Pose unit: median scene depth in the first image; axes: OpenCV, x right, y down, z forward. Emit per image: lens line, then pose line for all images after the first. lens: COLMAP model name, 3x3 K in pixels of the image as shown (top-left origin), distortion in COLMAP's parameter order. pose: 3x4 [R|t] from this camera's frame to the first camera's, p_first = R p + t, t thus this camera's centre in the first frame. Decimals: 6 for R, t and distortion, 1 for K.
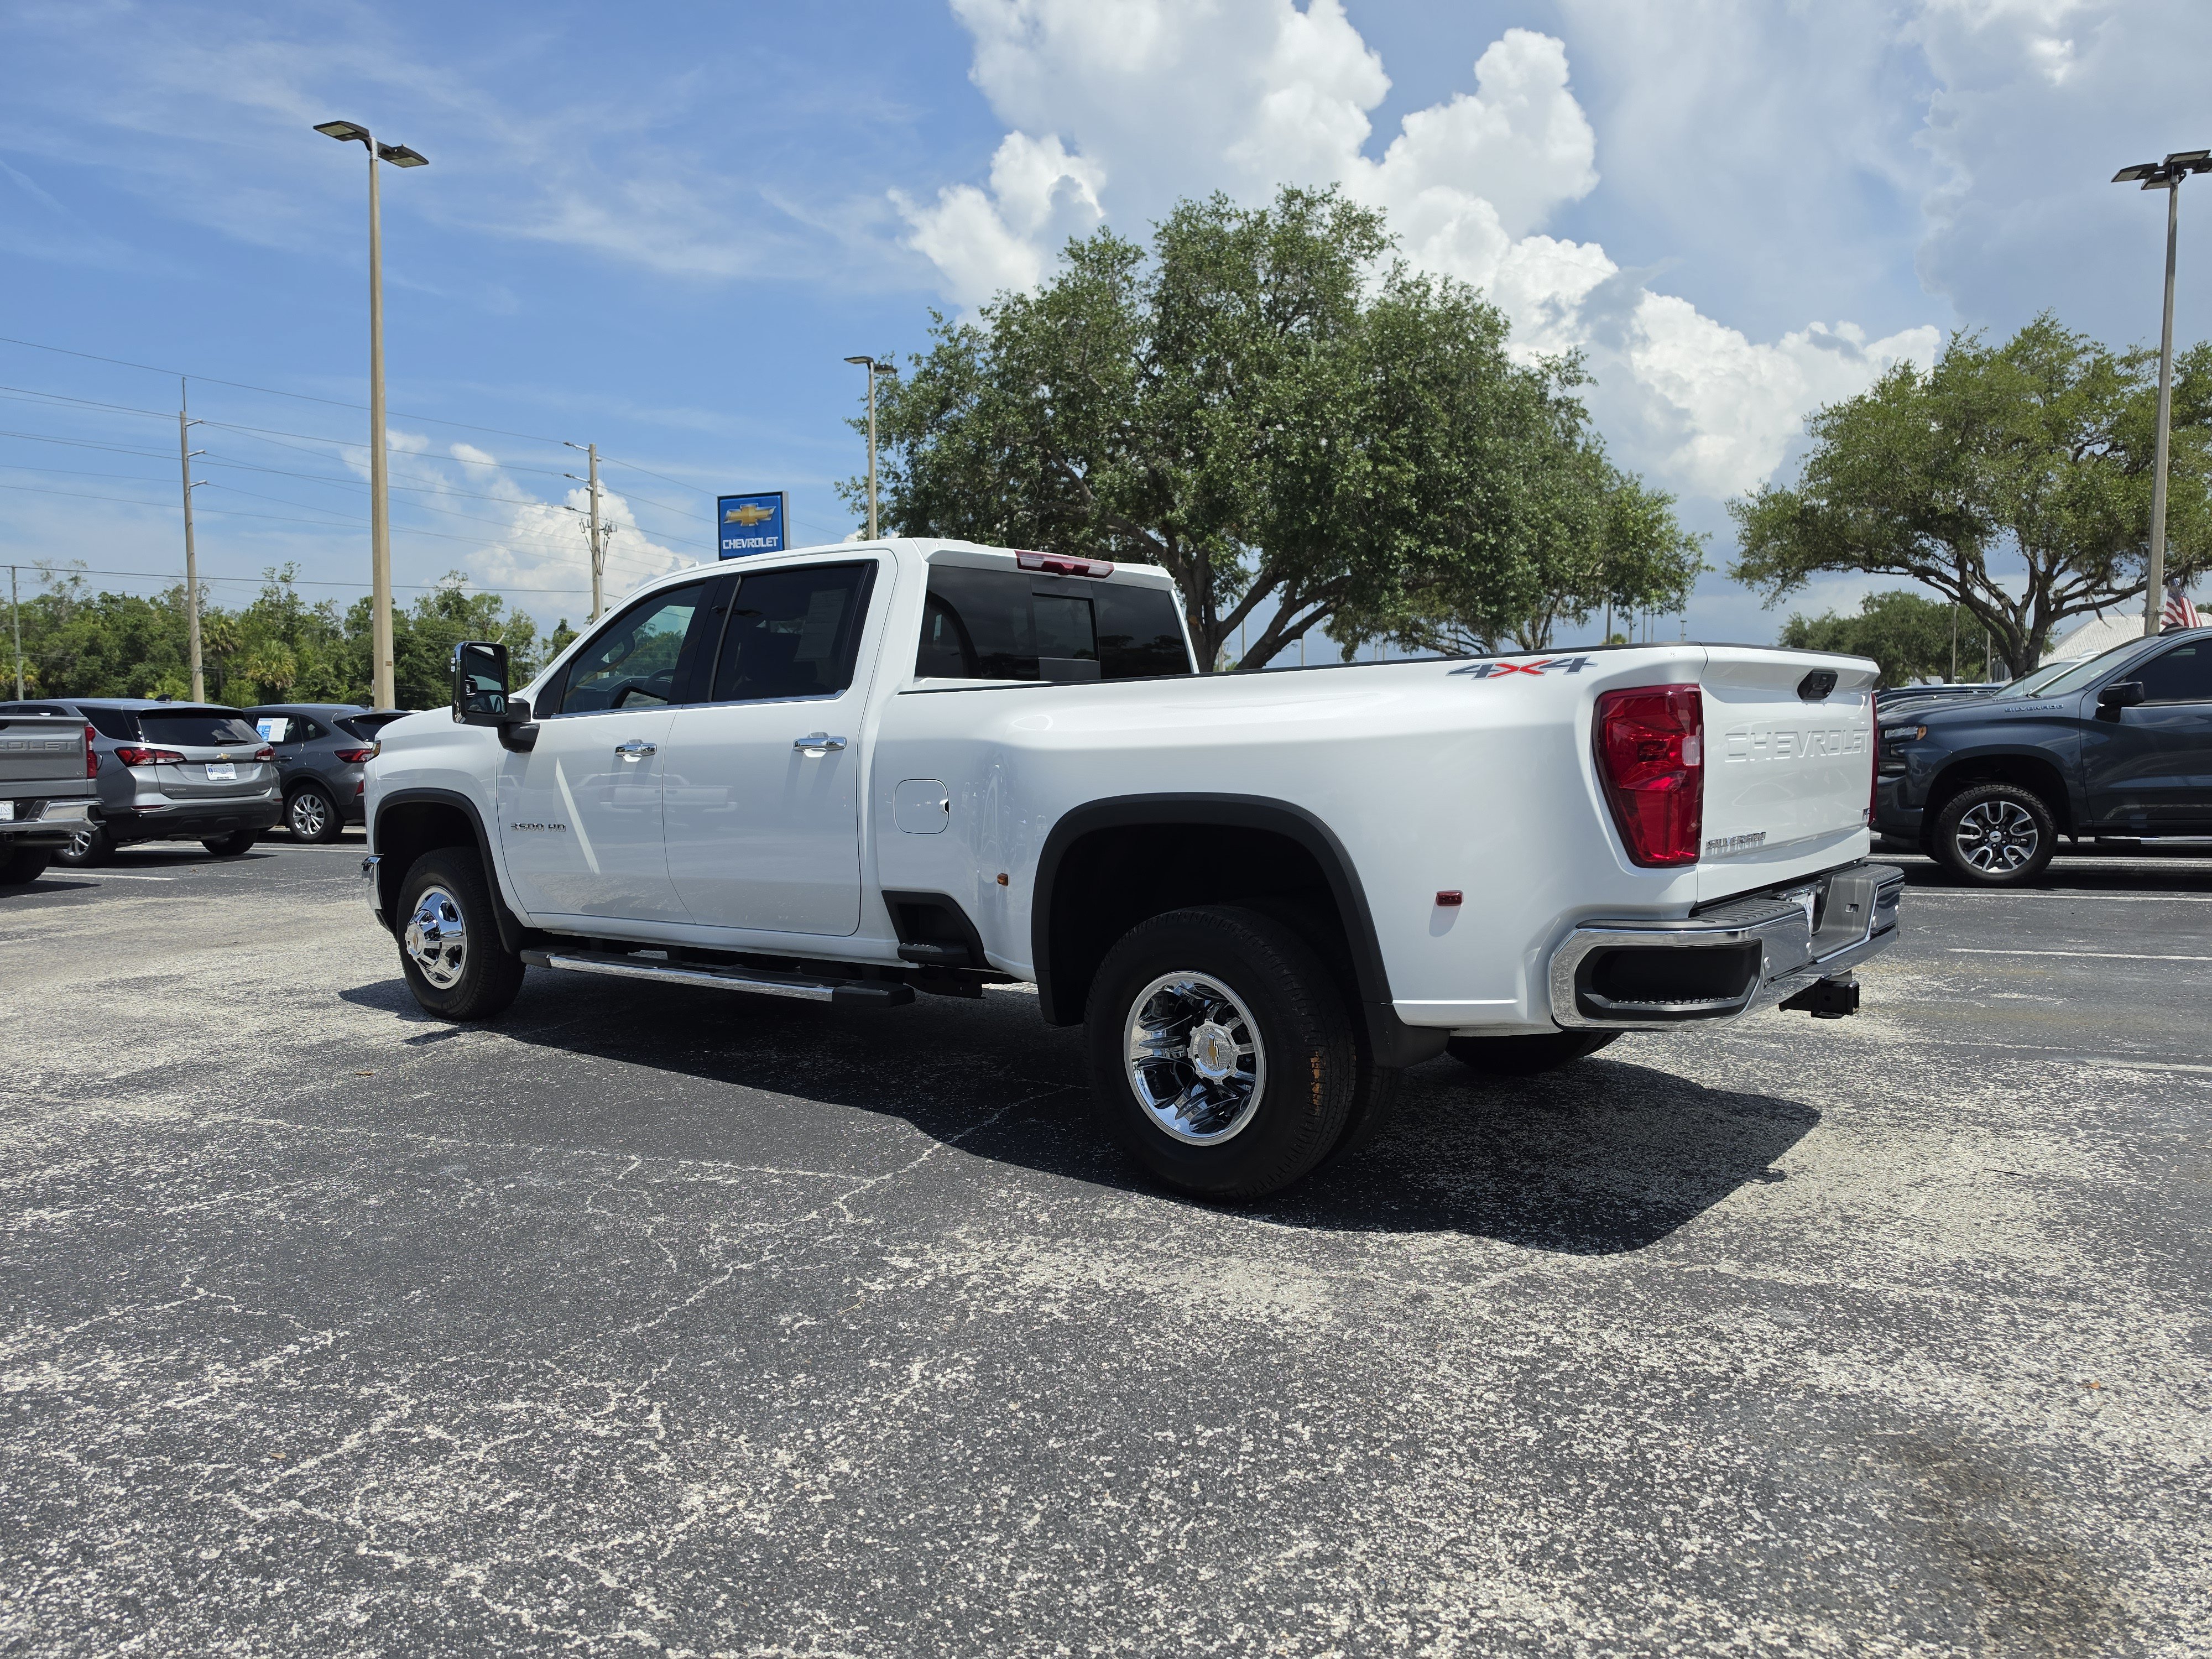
lens RADIAL K [[1541.1, 0, 1110.8], [0, 1541.1, 826.5], [0, 0, 1]] dist [0.033432, -0.035491]
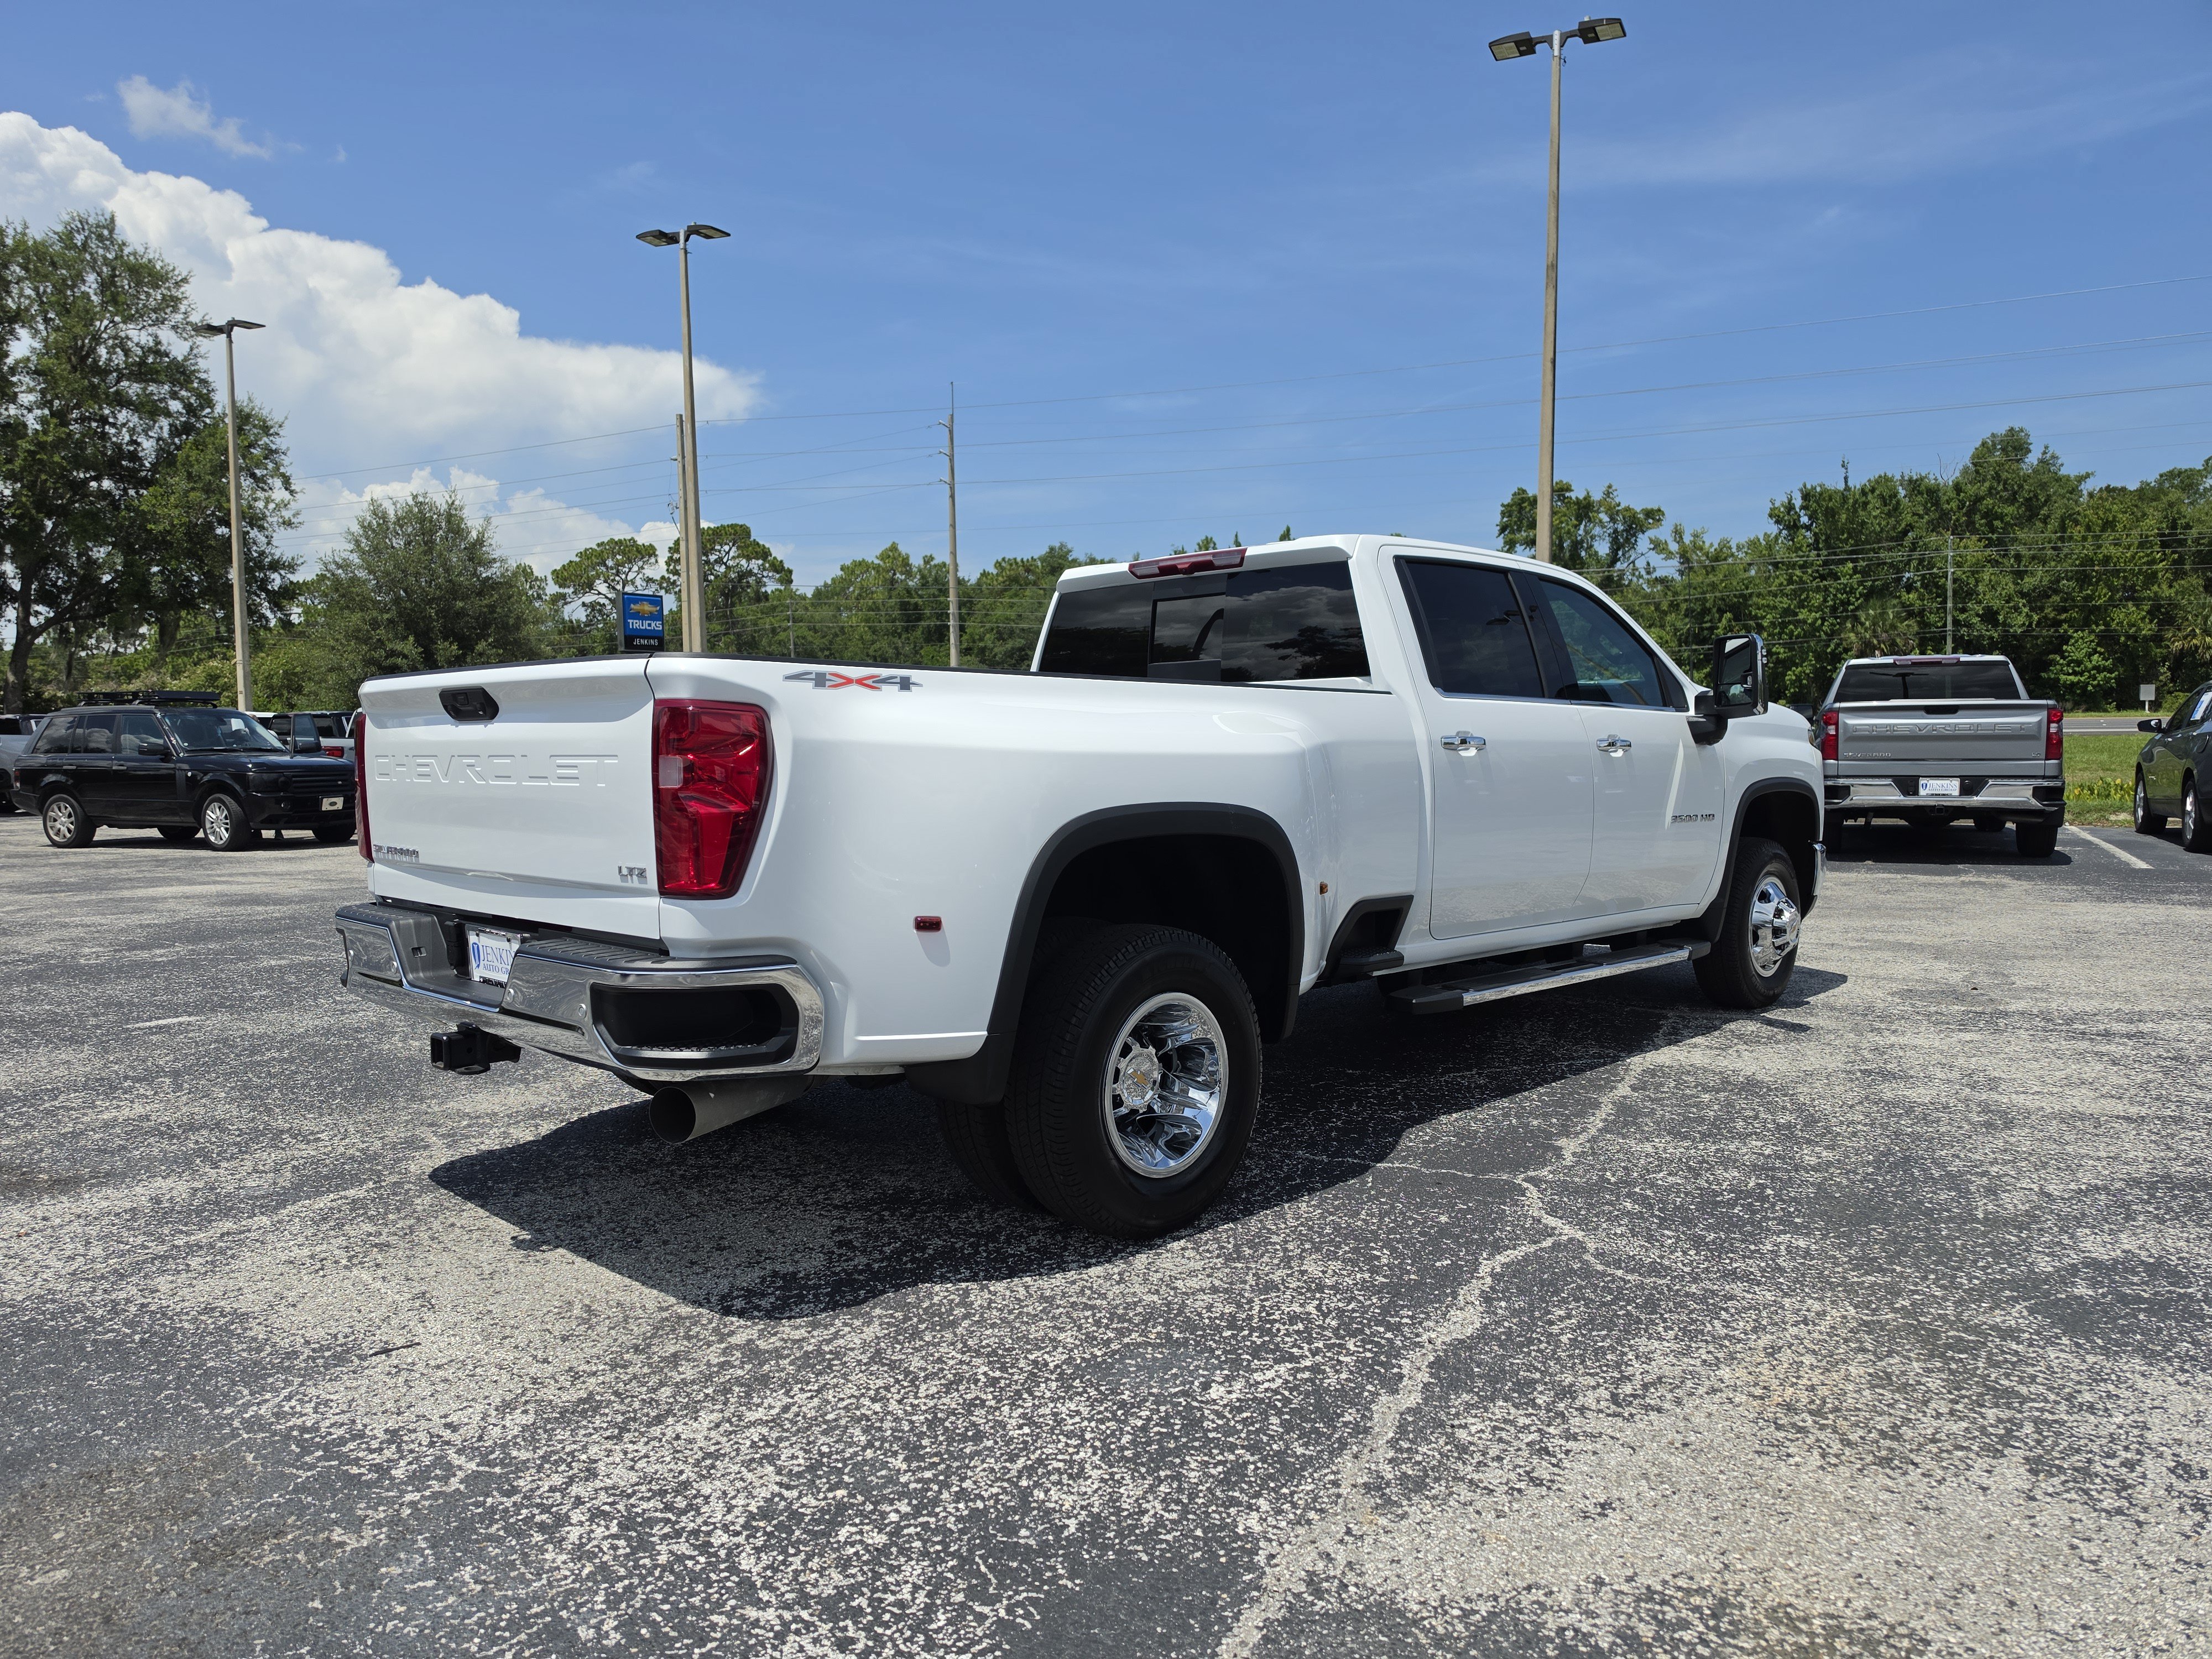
lens RADIAL K [[1541.1, 0, 1088.4], [0, 1541.1, 840.2], [0, 0, 1]] dist [0.033432, -0.035491]
pose [[-0.111832, 0.078729, -0.990603, 1.029996], [-0.047260, 0.995307, 0.084439, -0.082632], [0.992603, 0.056259, -0.107587, 1.143145]]
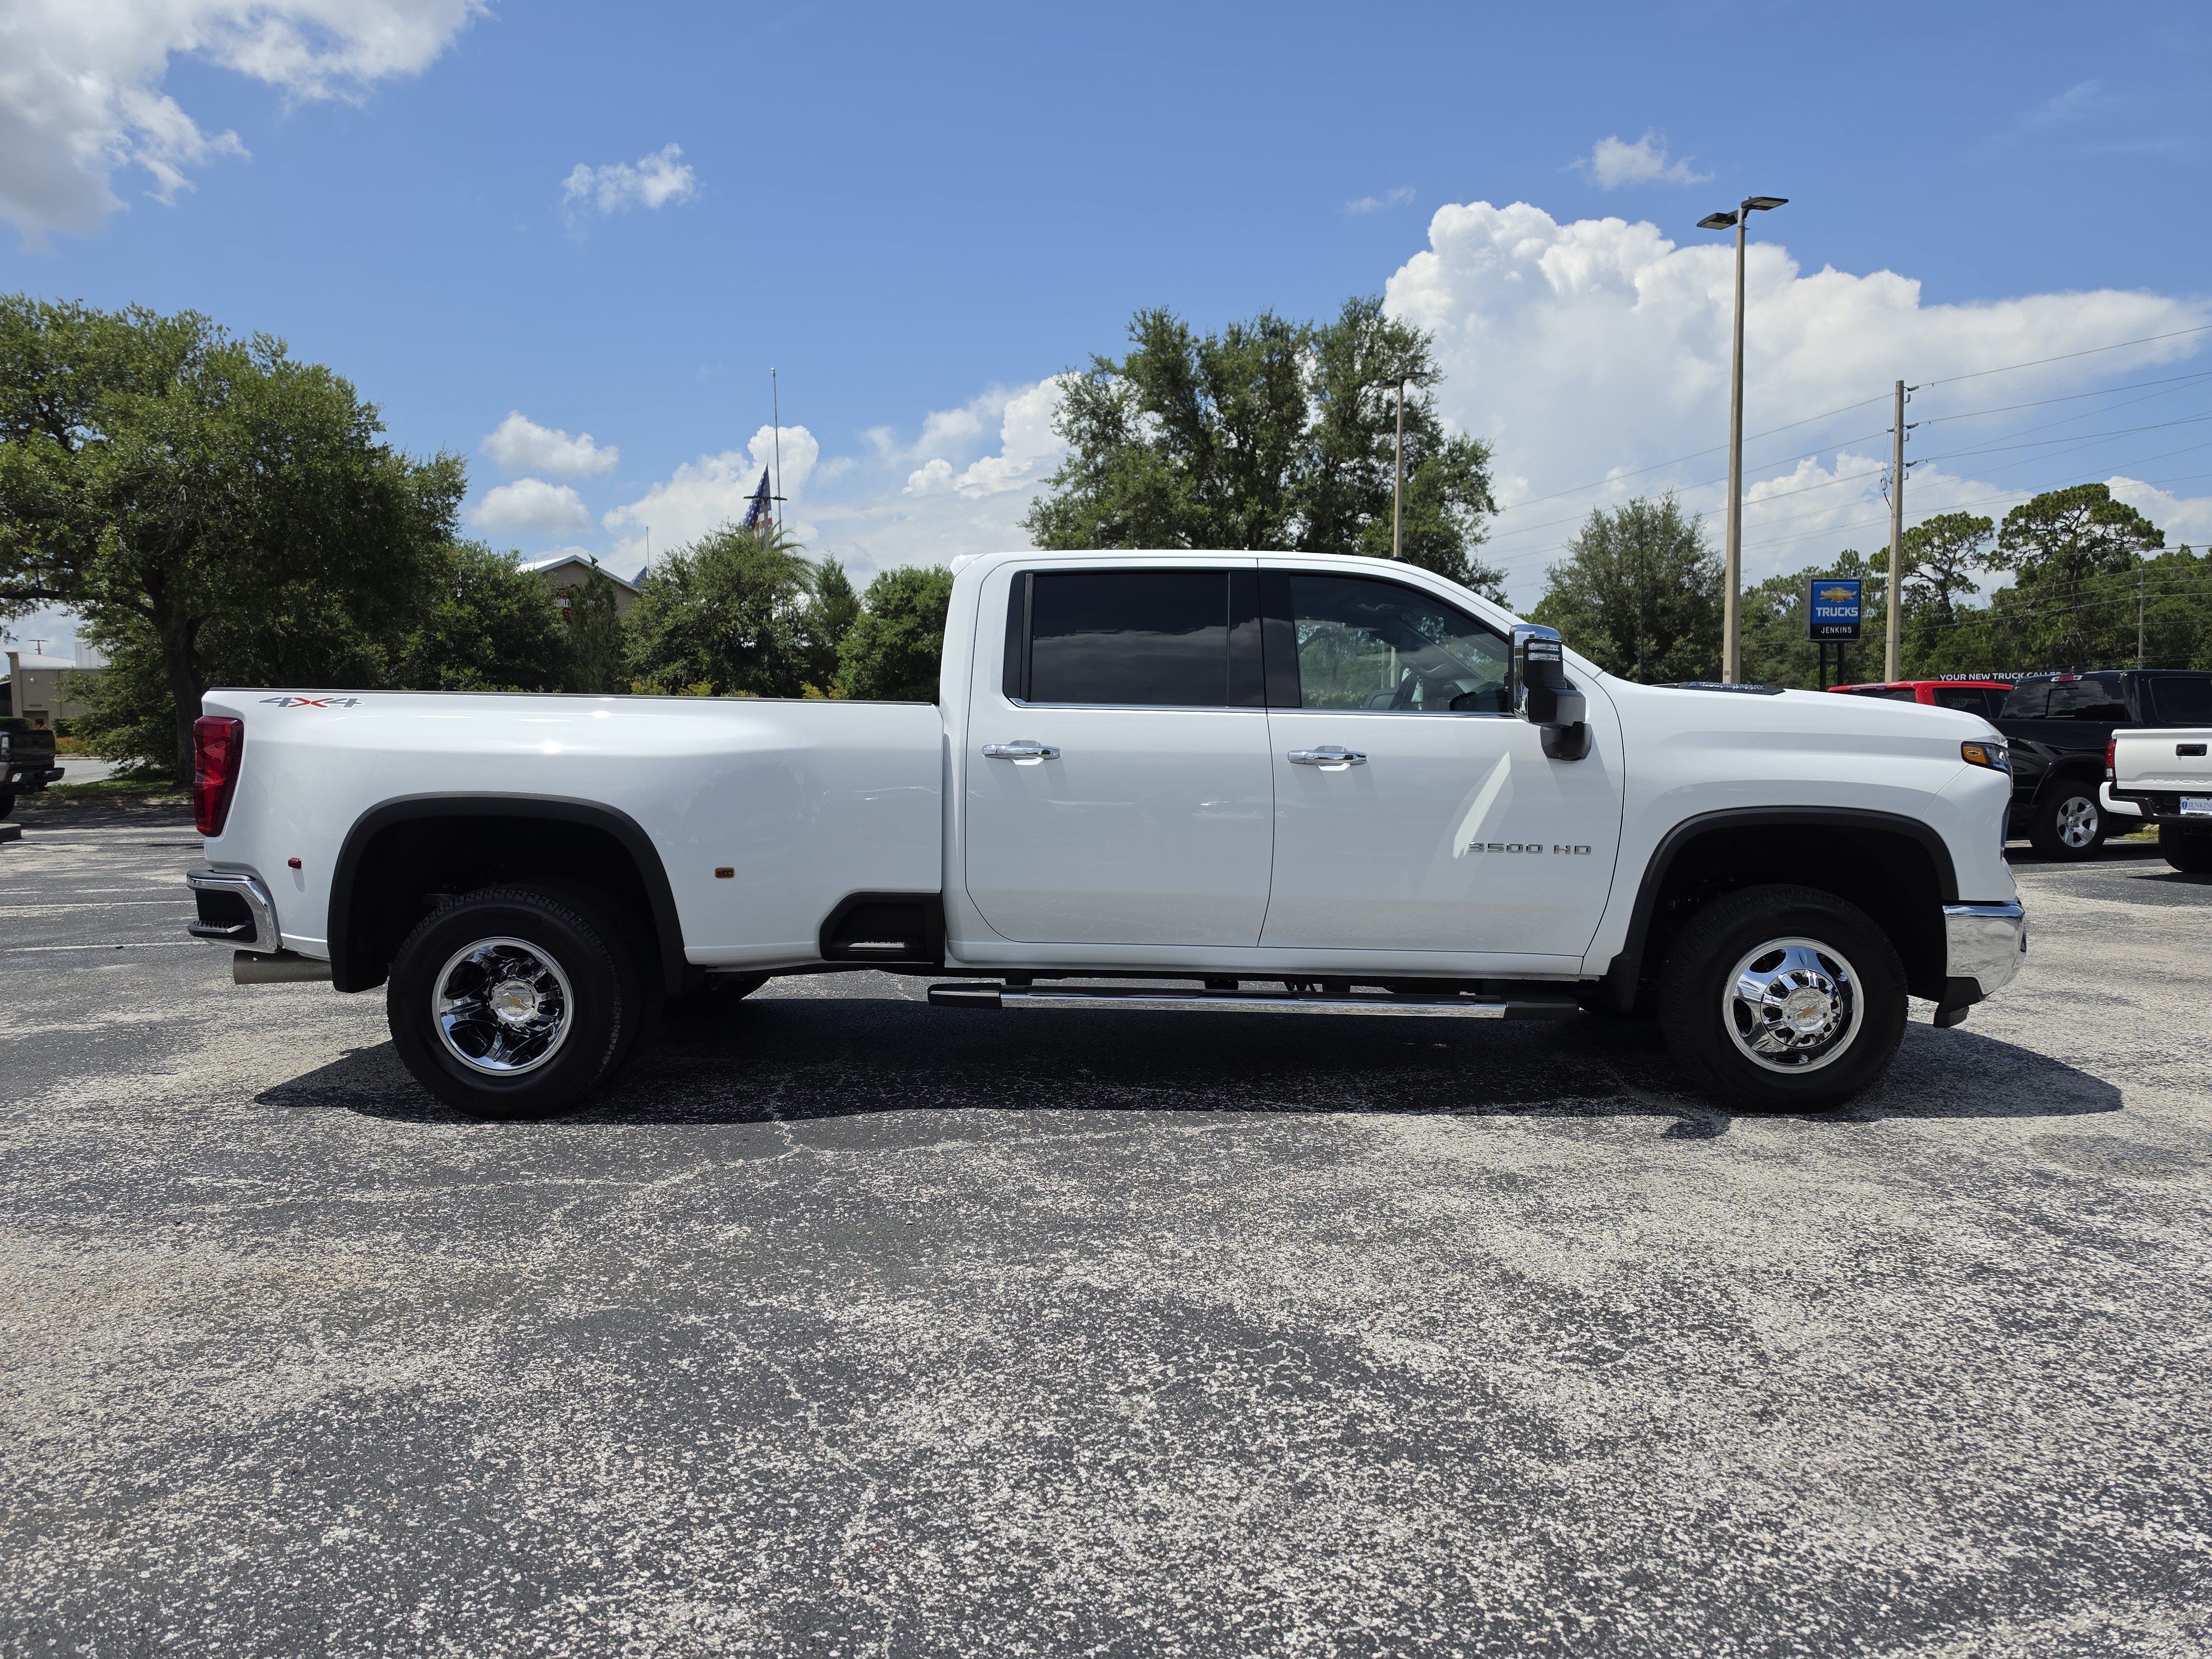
lens RADIAL K [[1541.1, 0, 1116.9], [0, 1541.1, 820.3], [0, 0, 1]] dist [0.033432, -0.035491]
pose [[-0.799369, 0.045573, -0.599109, 0.582507], [-0.024040, 0.993895, 0.107679, -0.137441], [0.600359, 0.100478, -0.793394, 2.098503]]
